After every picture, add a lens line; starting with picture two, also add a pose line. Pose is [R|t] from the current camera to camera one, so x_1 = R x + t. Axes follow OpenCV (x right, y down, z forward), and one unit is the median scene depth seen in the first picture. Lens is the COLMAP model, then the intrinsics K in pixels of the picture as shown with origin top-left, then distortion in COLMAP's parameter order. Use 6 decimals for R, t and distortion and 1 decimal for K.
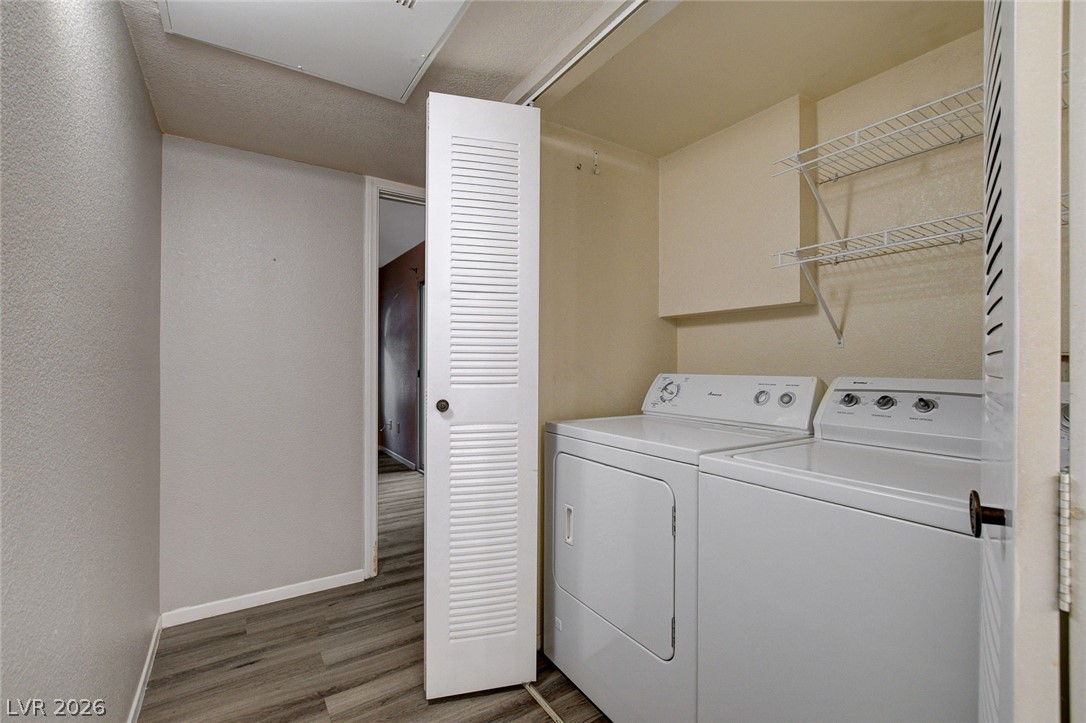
lens RADIAL K [[478.2, 0, 541.7], [0, 478.2, 359.6], [0, 0, 1]] dist [-0.036468, 0.005817]
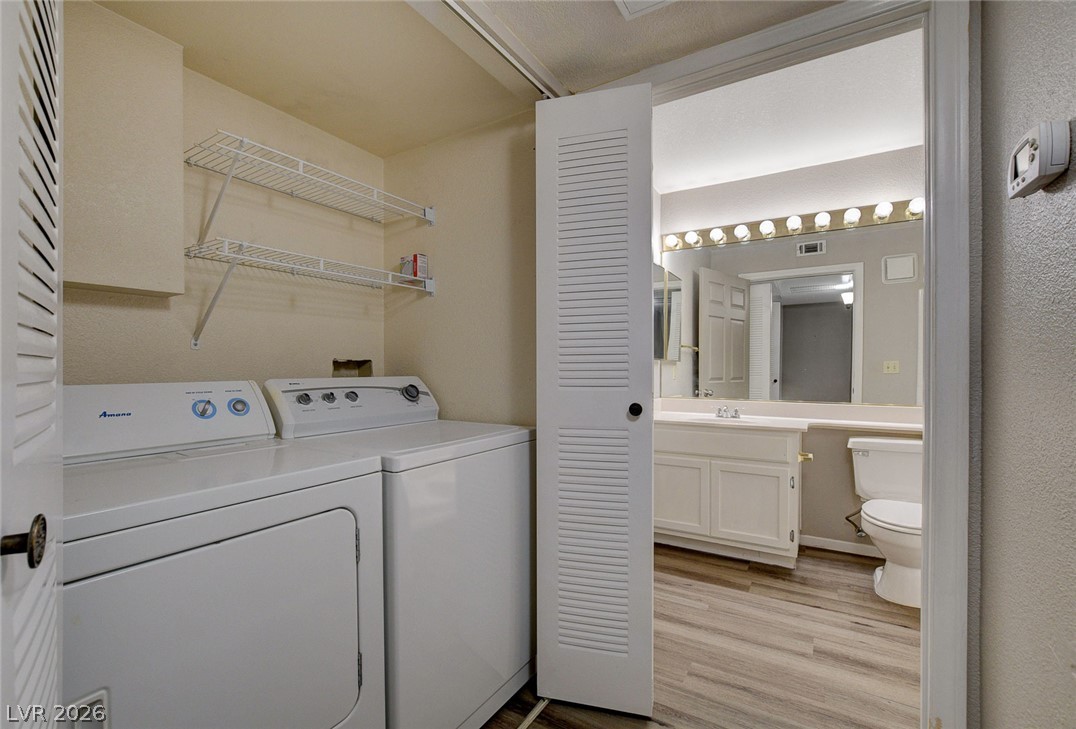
lens RADIAL K [[448.5, 0, 538.0], [0, 448.5, 364.5], [0, 0, 1]] dist [-0.000774, -0.000039]
pose [[-0.395601, -0.001784, 0.918421, -0.513348], [-0.010472, 0.999942, -0.002569, -0.000354], [-0.918363, -0.010634, -0.395597, 0.839238]]
